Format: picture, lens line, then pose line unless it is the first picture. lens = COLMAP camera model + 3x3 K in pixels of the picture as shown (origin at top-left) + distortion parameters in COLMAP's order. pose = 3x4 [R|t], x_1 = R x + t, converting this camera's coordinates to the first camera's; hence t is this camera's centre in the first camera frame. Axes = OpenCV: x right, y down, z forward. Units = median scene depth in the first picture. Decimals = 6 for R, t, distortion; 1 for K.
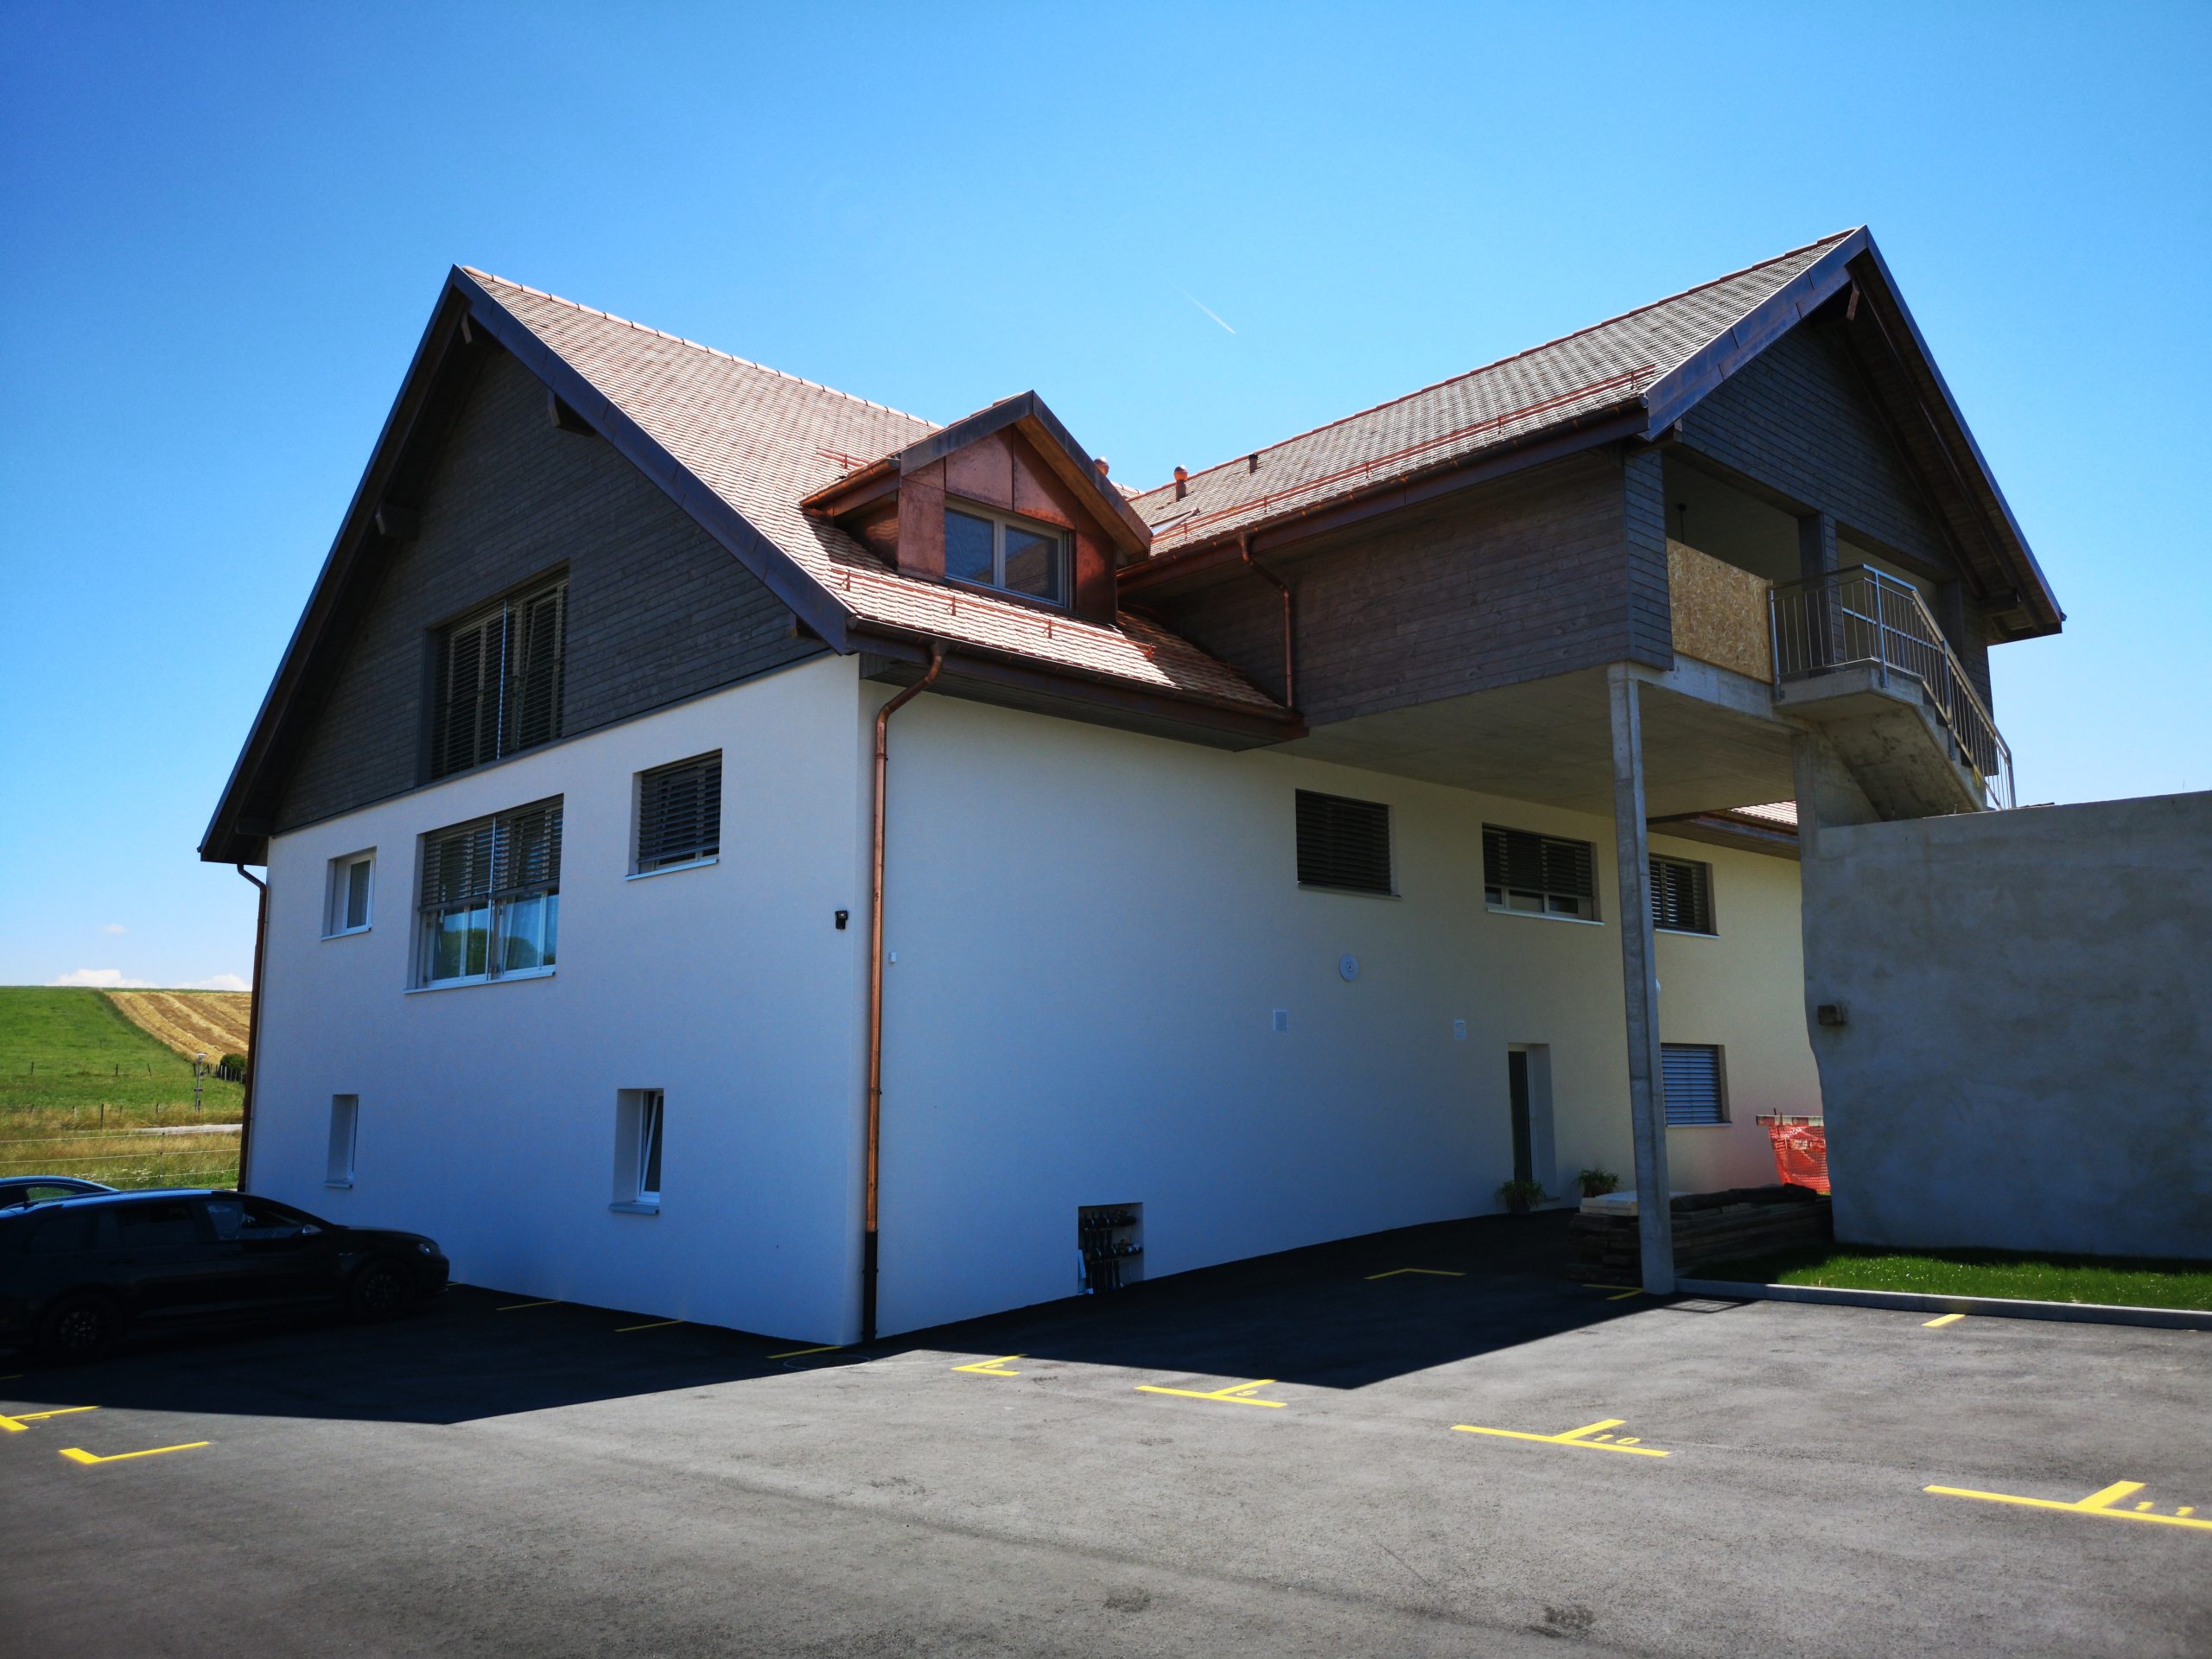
lens RADIAL K [[1734.8, 0, 1123.1], [0, 1734.8, 816.8], [0, 0, 1]] dist [0.073693, -0.102288]
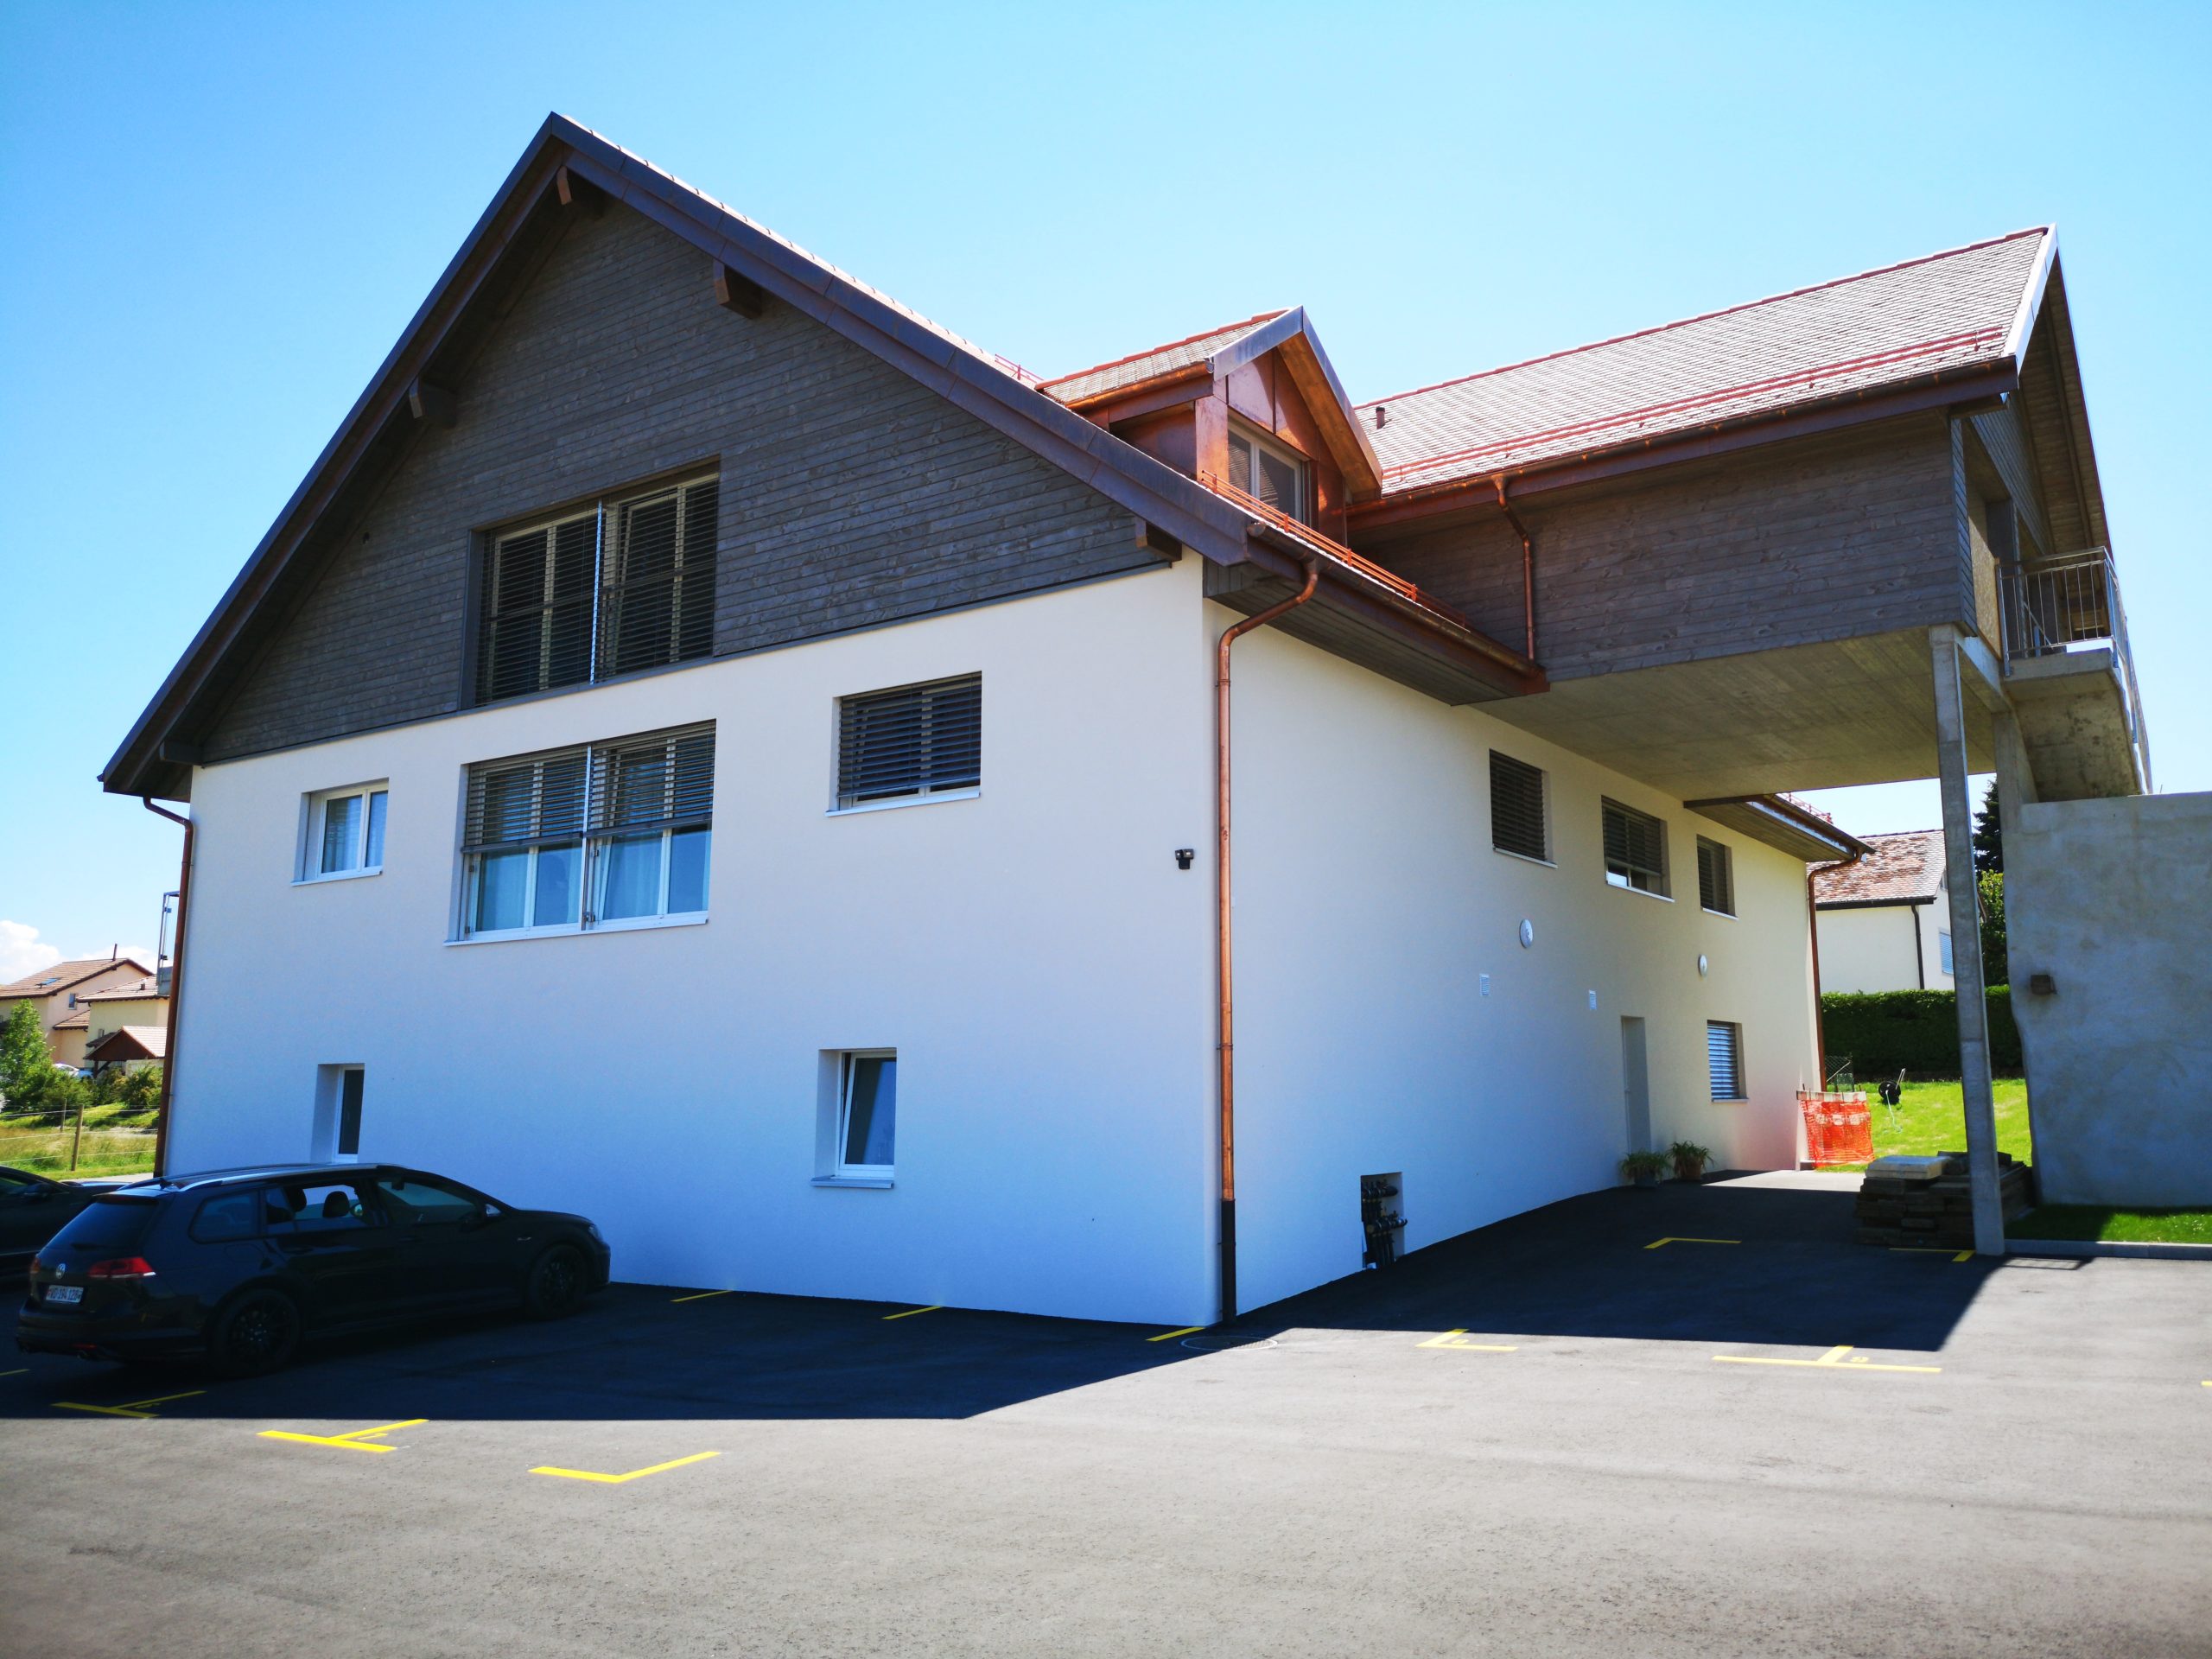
lens RADIAL K [[1717.8, 0, 1106.0], [0, 1717.8, 829.5], [0, 0, 1]] dist [0.074458, -0.095703]
pose [[0.977594, 0.032499, 0.207974, -0.336807], [-0.033983, 0.999416, 0.003564, 0.035897], [-0.207737, -0.010552, 0.978128, 0.111414]]
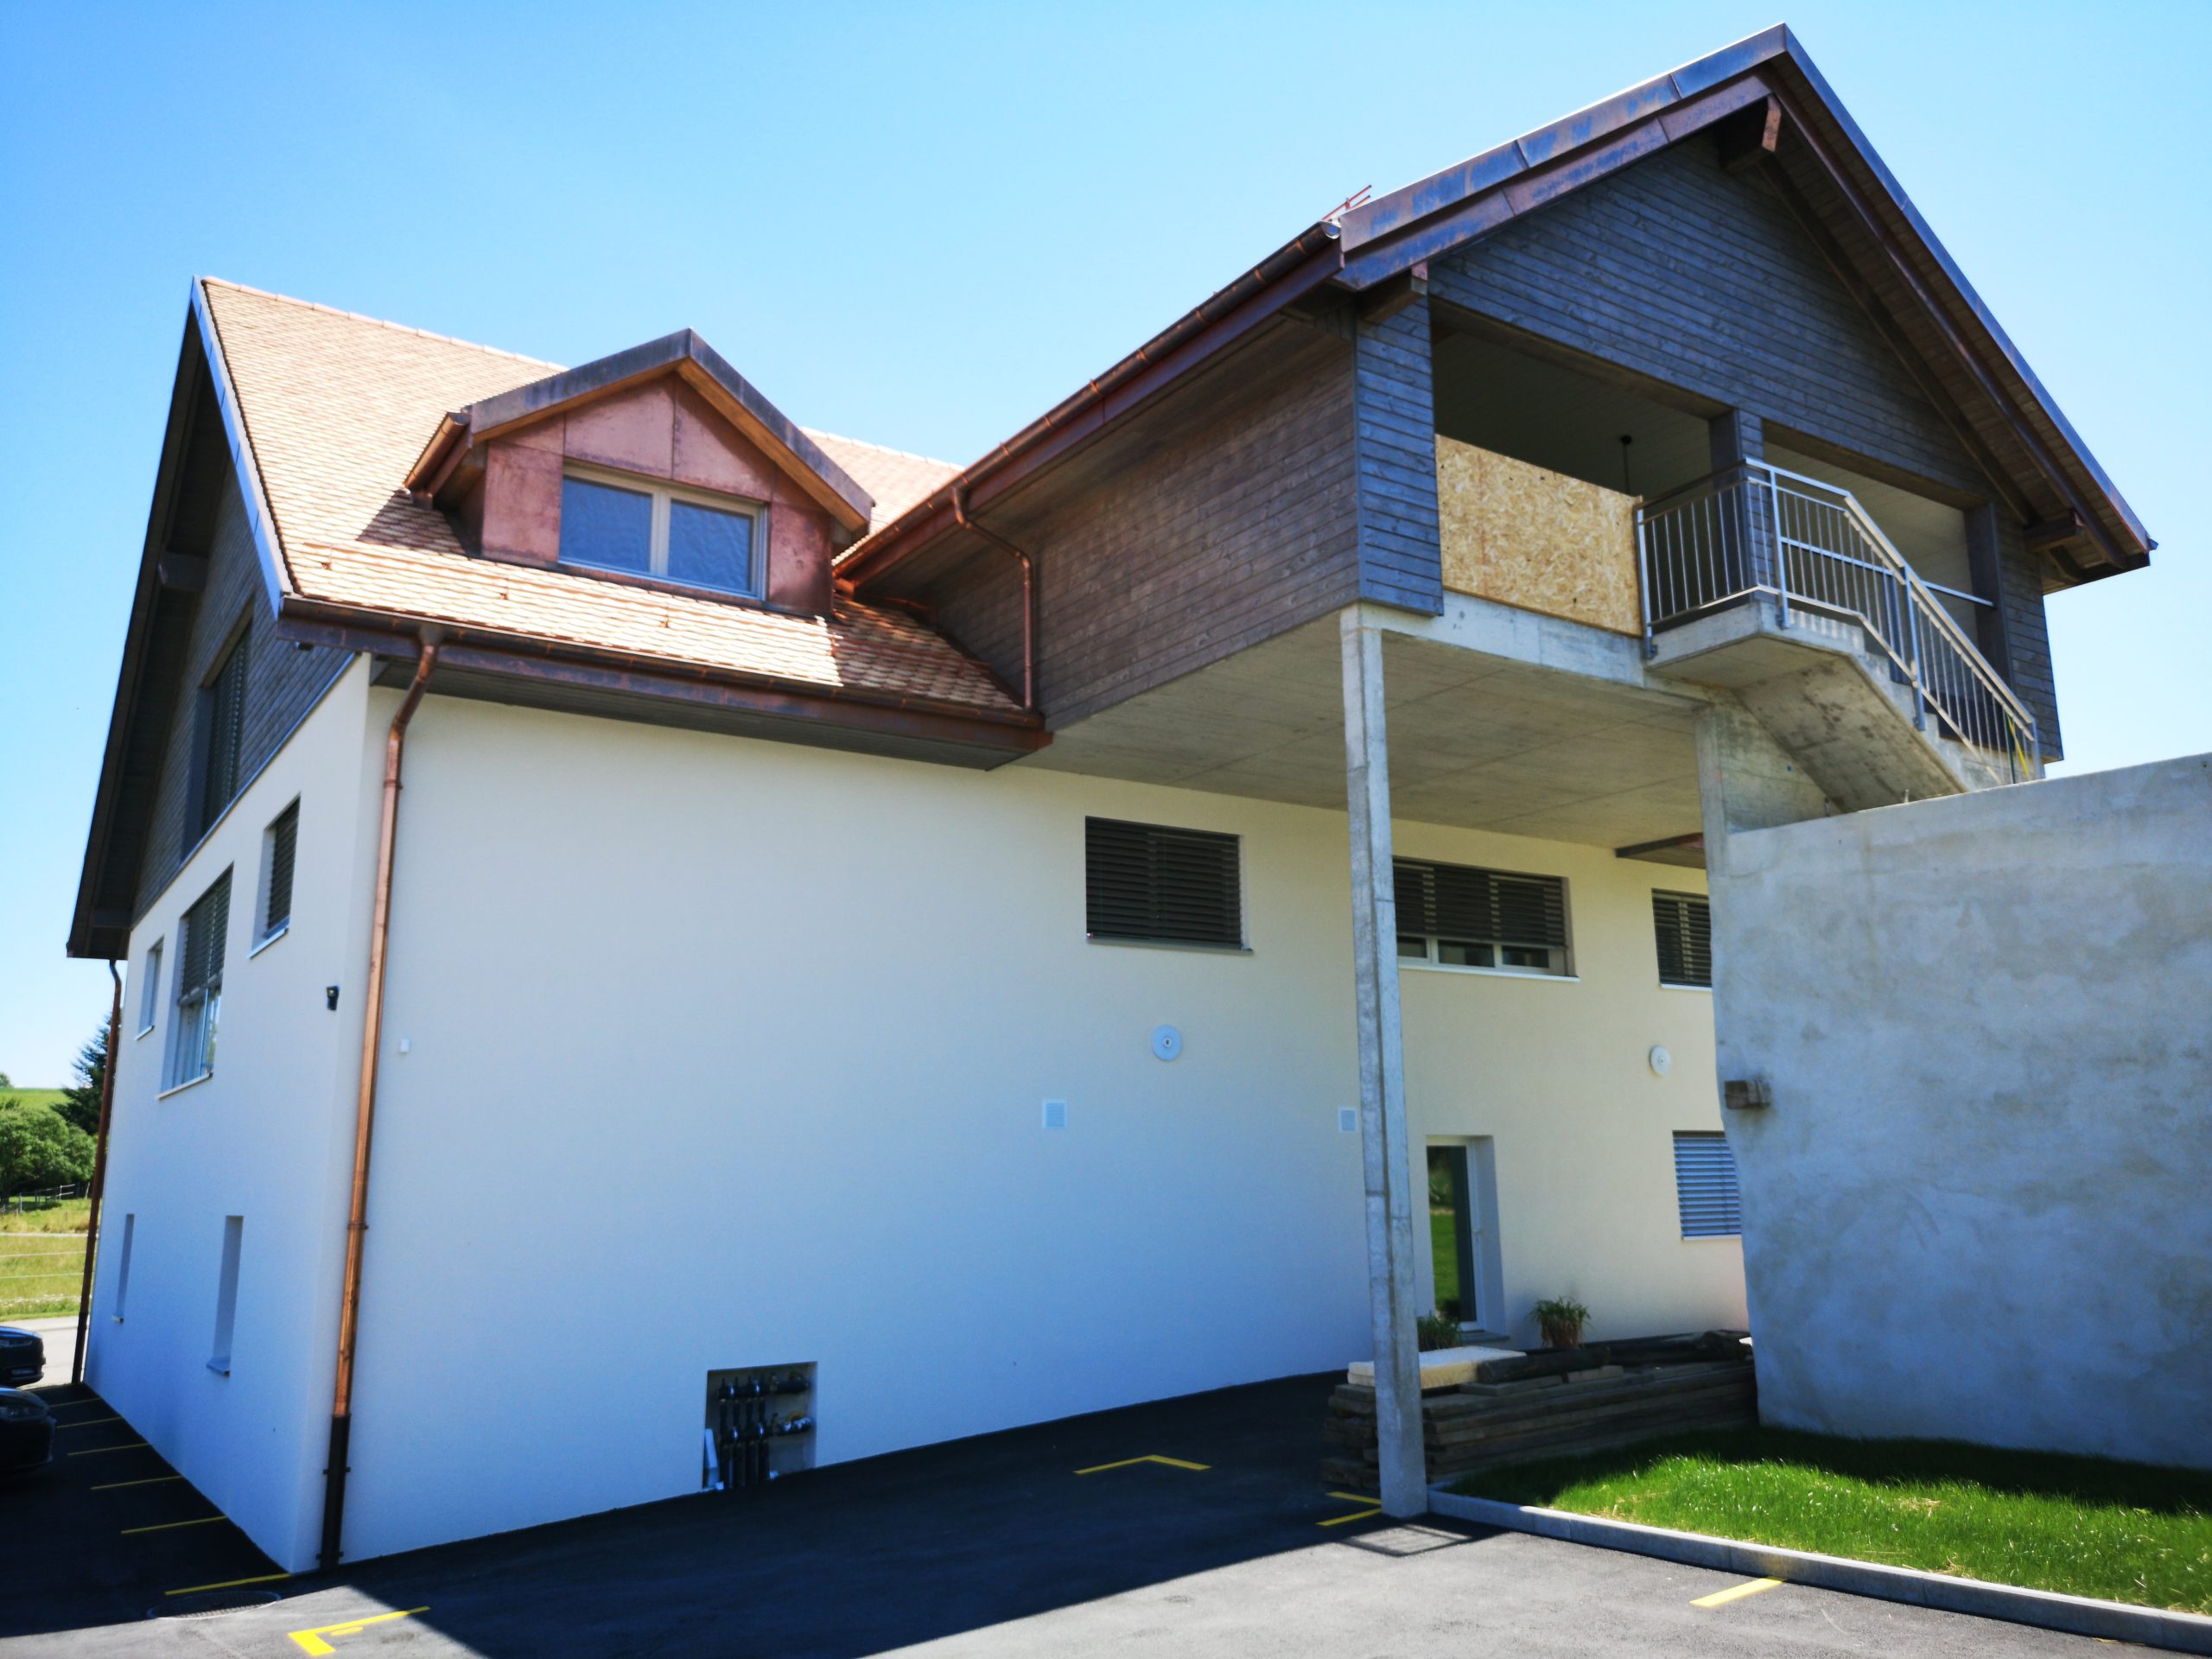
lens RADIAL K [[1737.1, 0, 1136.9], [0, 1737.1, 827.1], [0, 0, 1]] dist [0.075664, -0.105949]
pose [[0.987590, -0.042388, -0.151224, 0.262747], [0.036054, 0.998364, -0.044385, 0.026597], [0.152858, 0.038382, 0.987503, 0.248575]]
